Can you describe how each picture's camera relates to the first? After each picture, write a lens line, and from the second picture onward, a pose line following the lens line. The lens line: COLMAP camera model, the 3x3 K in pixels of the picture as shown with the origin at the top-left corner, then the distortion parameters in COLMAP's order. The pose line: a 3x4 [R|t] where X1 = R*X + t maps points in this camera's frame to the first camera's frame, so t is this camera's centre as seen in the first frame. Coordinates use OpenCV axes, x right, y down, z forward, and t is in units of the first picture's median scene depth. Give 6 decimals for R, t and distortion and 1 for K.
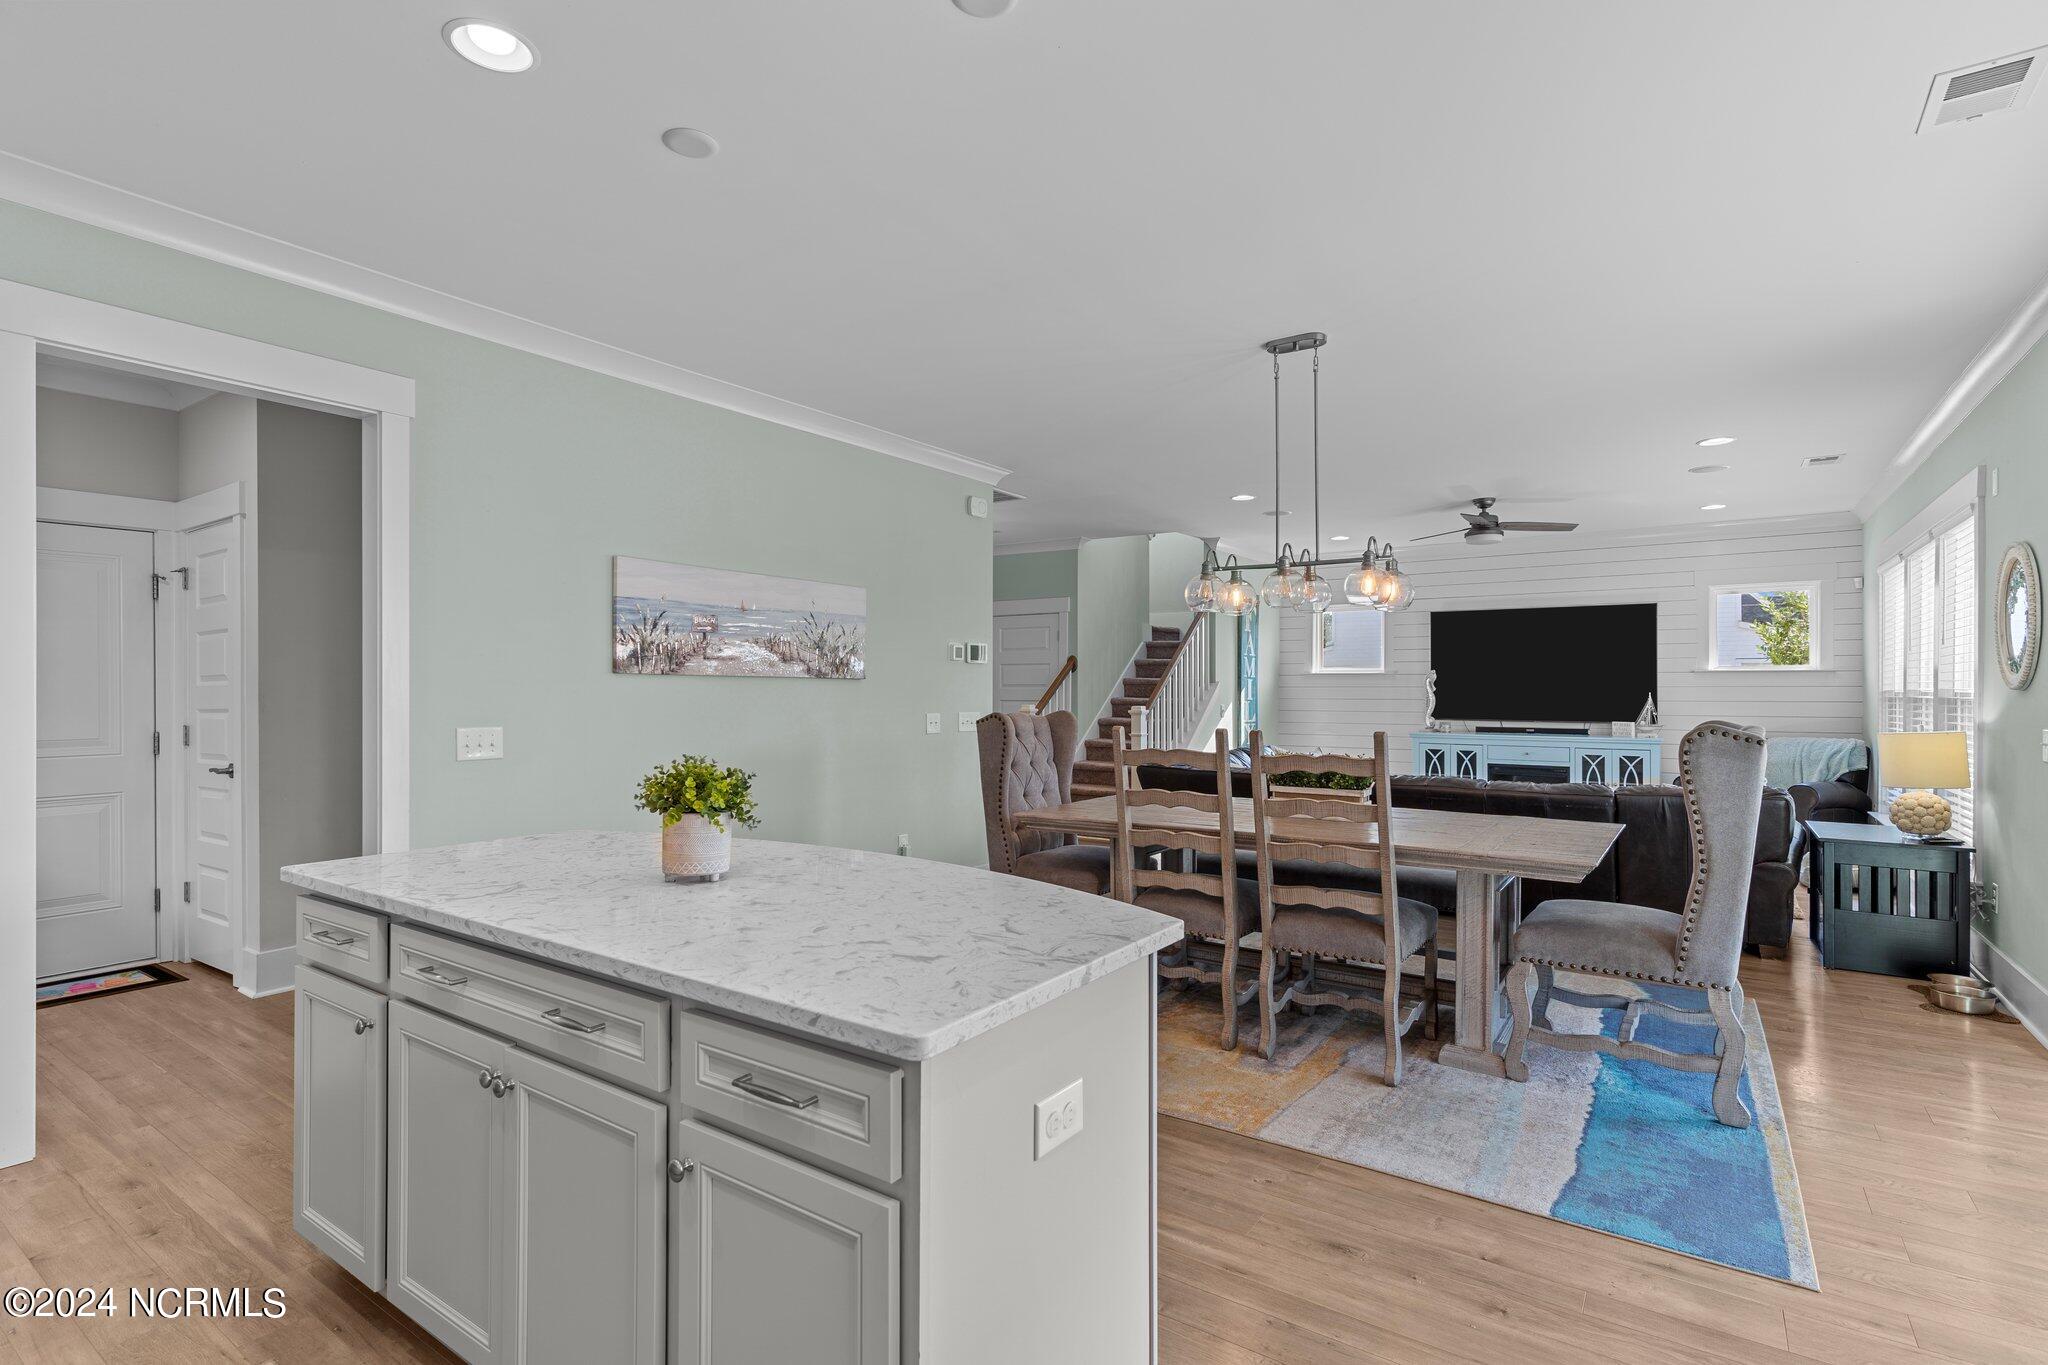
lens RADIAL K [[978.6, 0, 1024.0], [0, 978.6, 682.5], [0, 0, 1]] dist [0.001474, 0.000253]
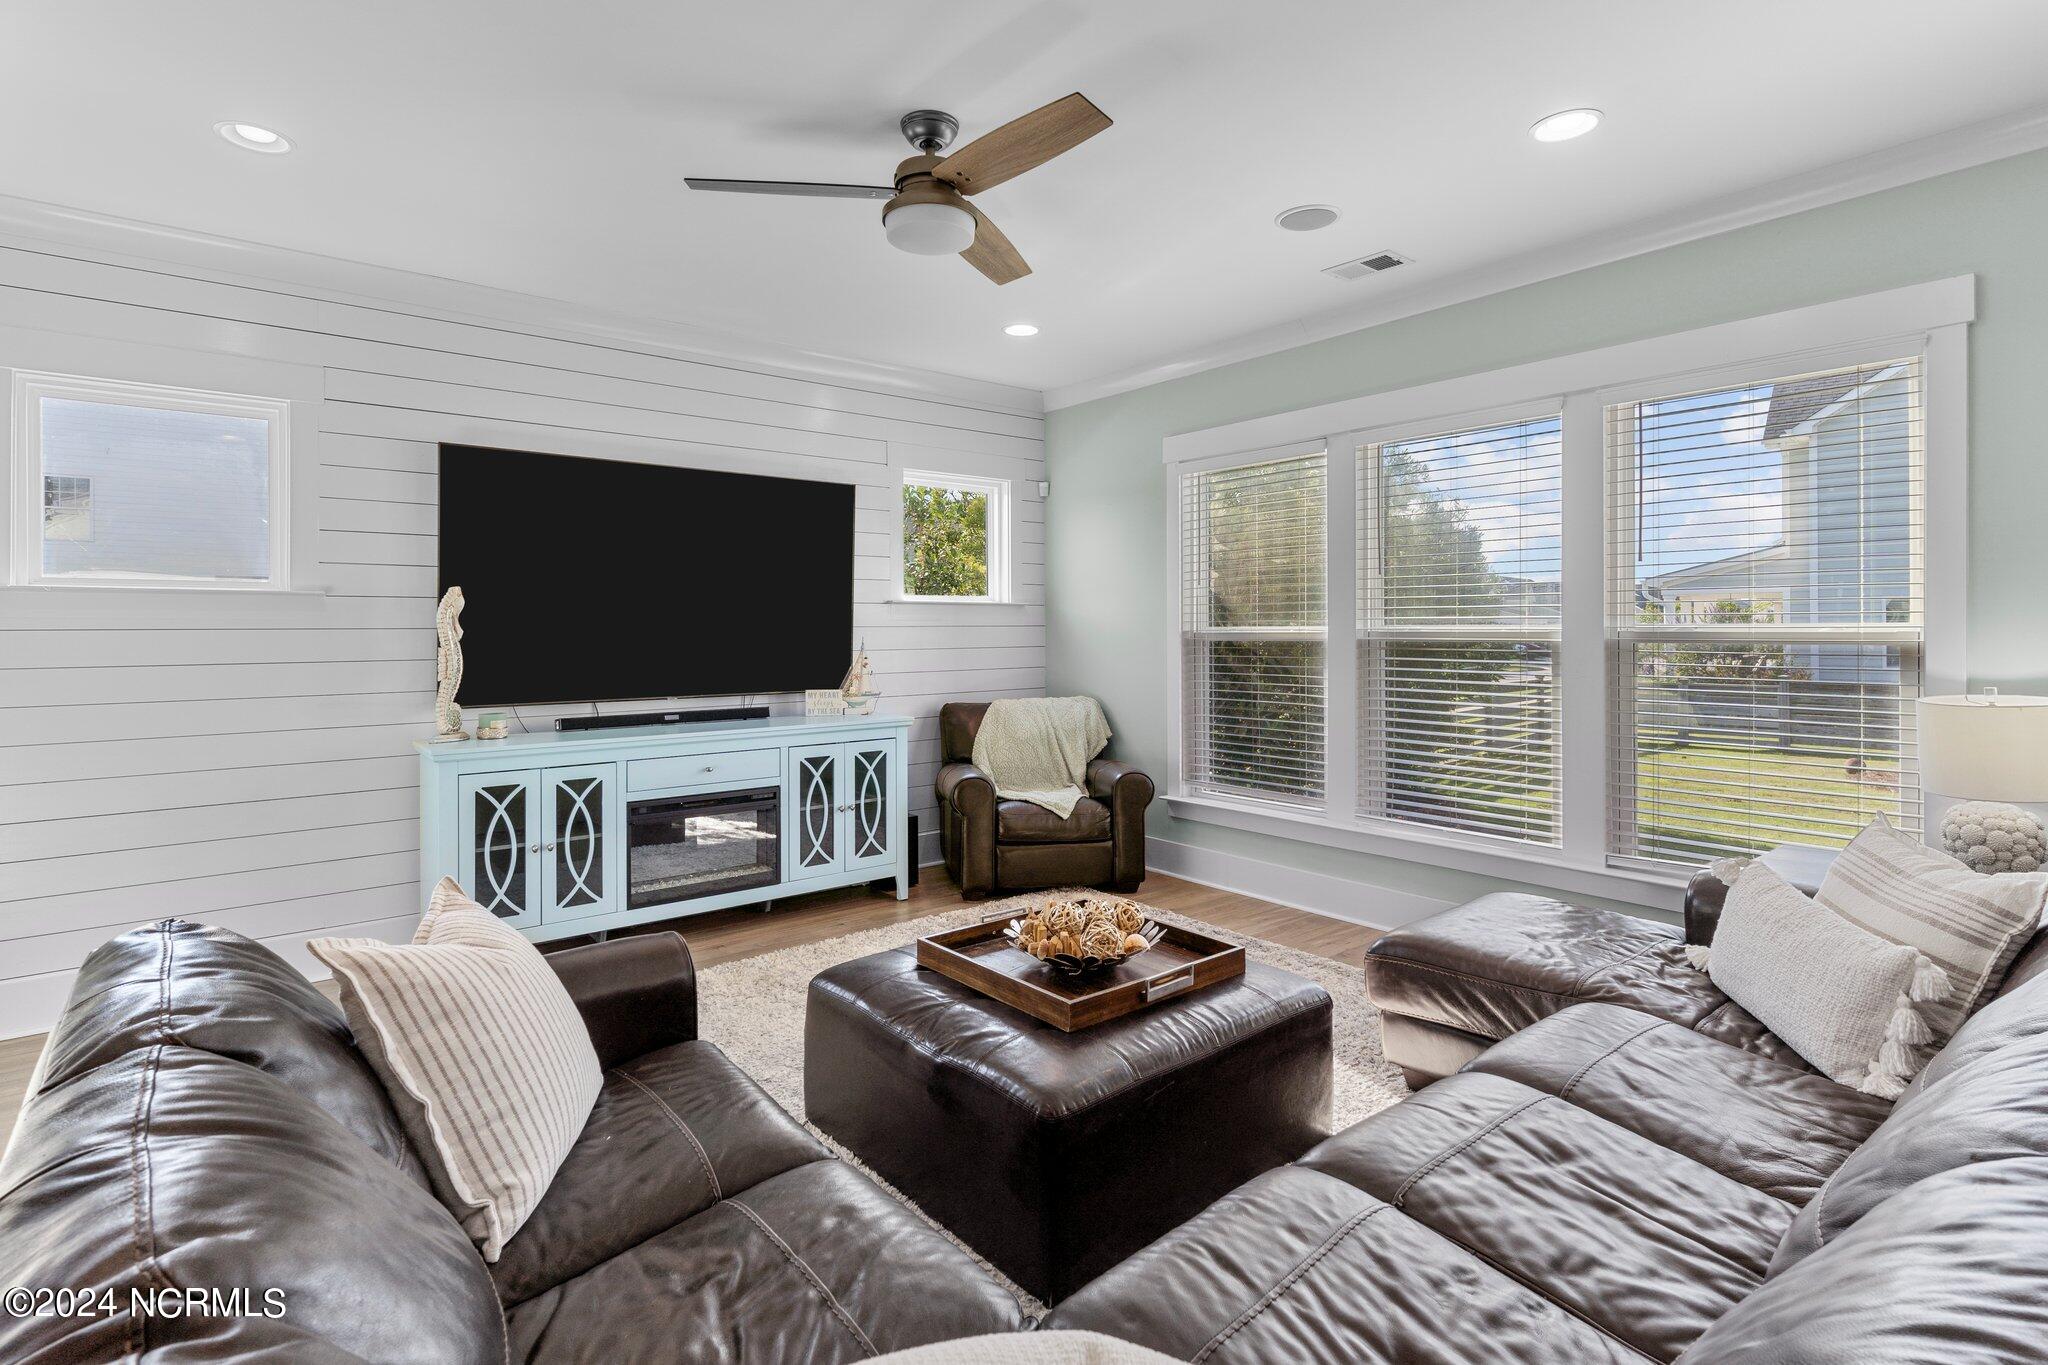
lens RADIAL K [[997.2, 0, 1021.3], [0, 997.2, 631.7], [0, 0, 1]] dist [0.001648, 0.000265]
pose [[0.275770, -0.004842, 0.961211, 0.163435], [-0.001014, 0.999985, 0.005329, 0.006468], [-0.961223, -0.002445, 0.275761, 1.233685]]
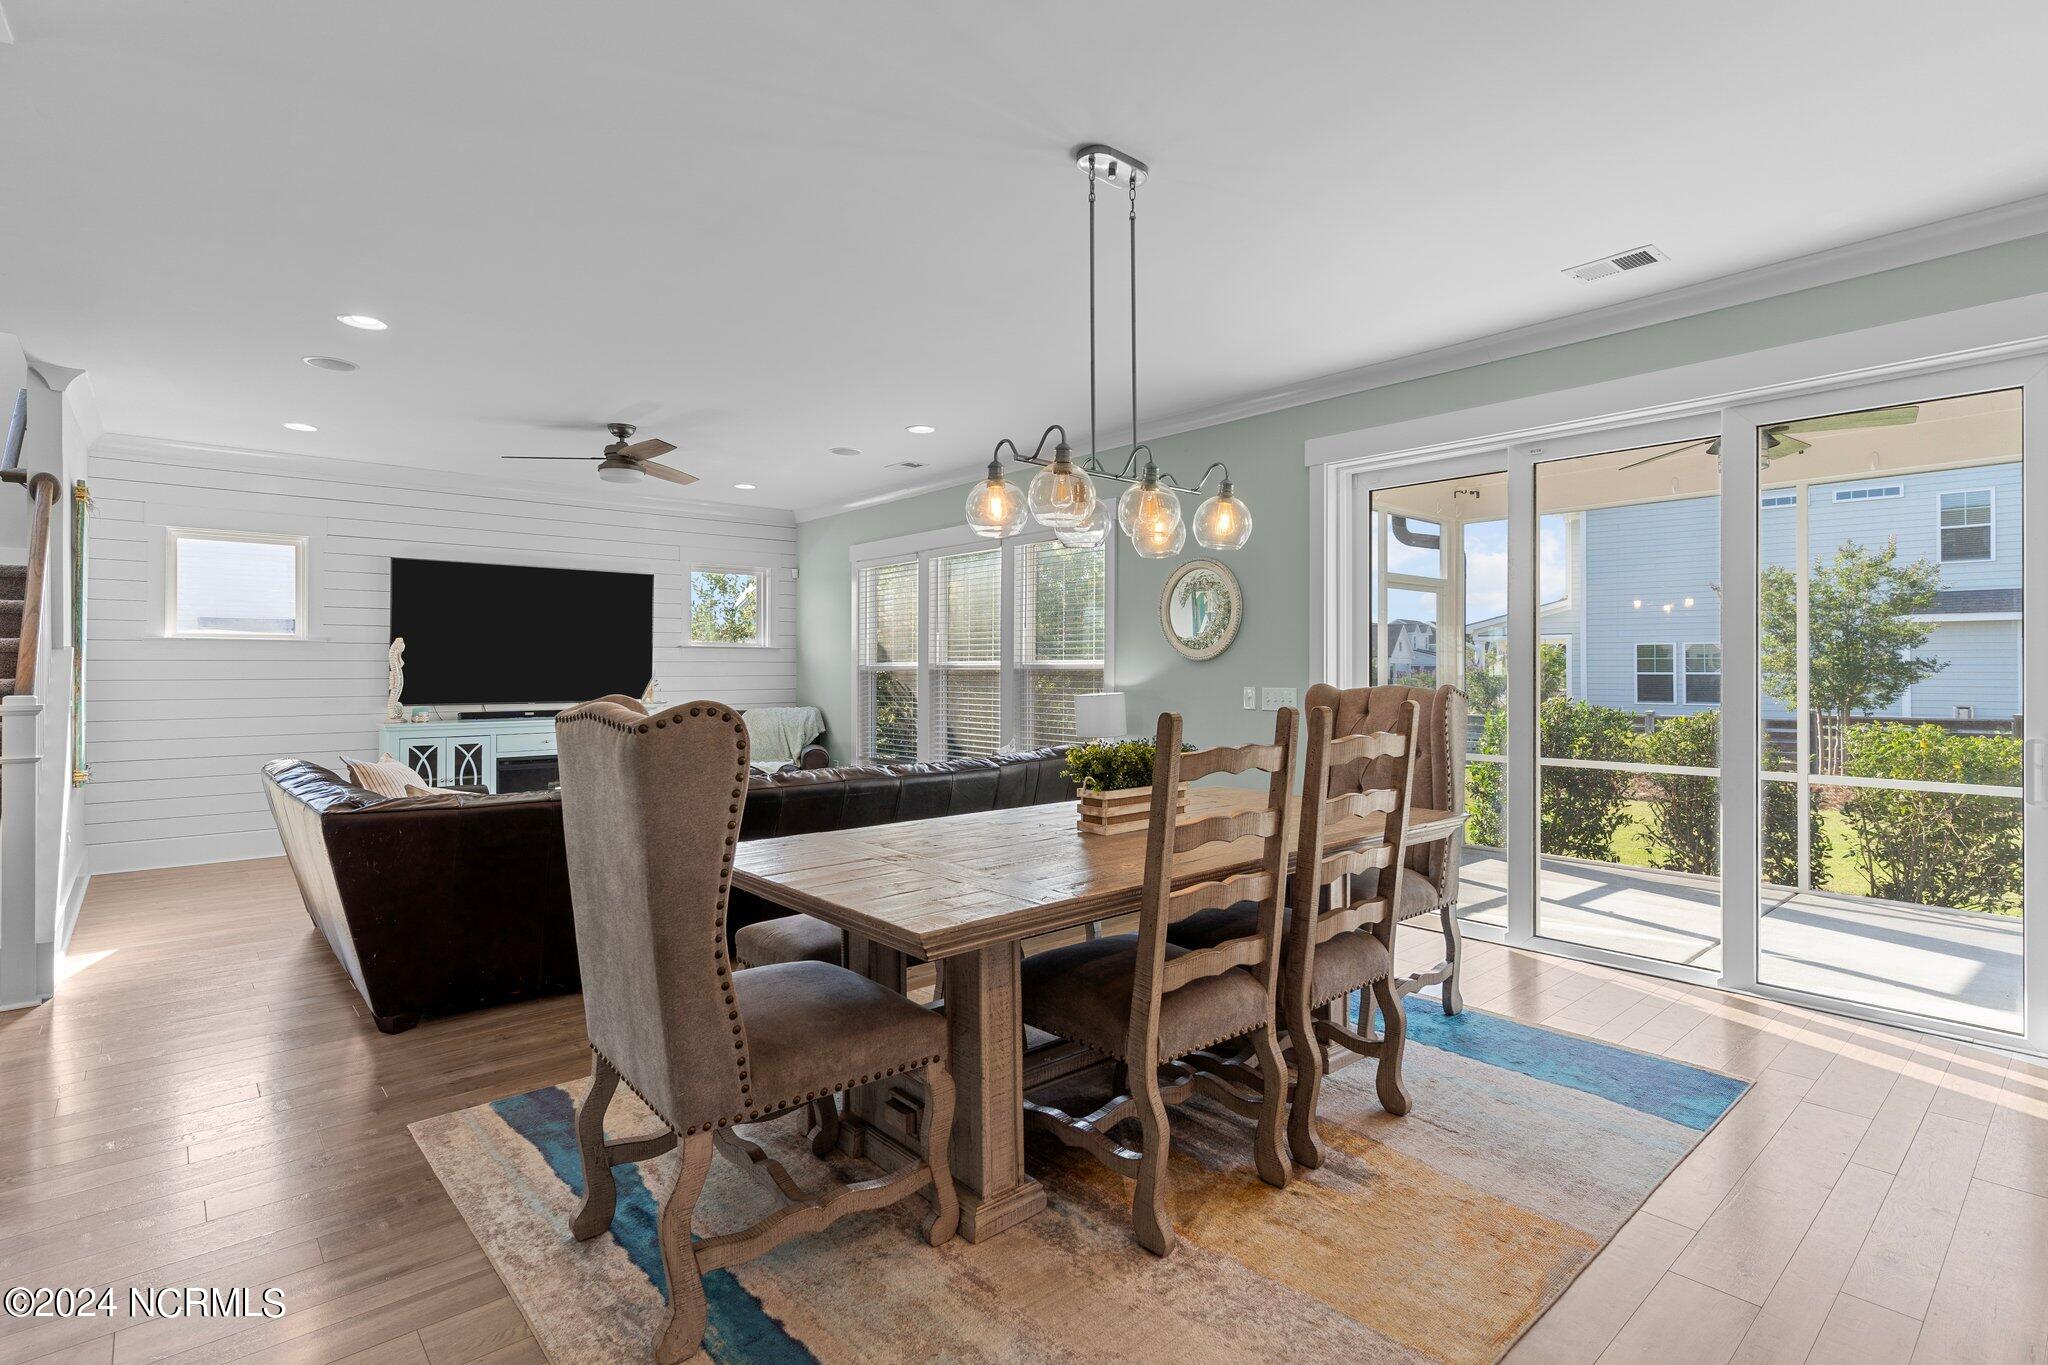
lens RADIAL K [[985.6, 0, 1024.1], [0, 985.6, 666.3], [0, 0, 1]] dist [0.000933, -0.000070]
pose [[0.242789, 0.002930, 0.970075, -0.335135], [-0.004330, 0.999989, -0.001937, 0.014907], [-0.970070, -0.003730, 0.242799, 0.691504]]
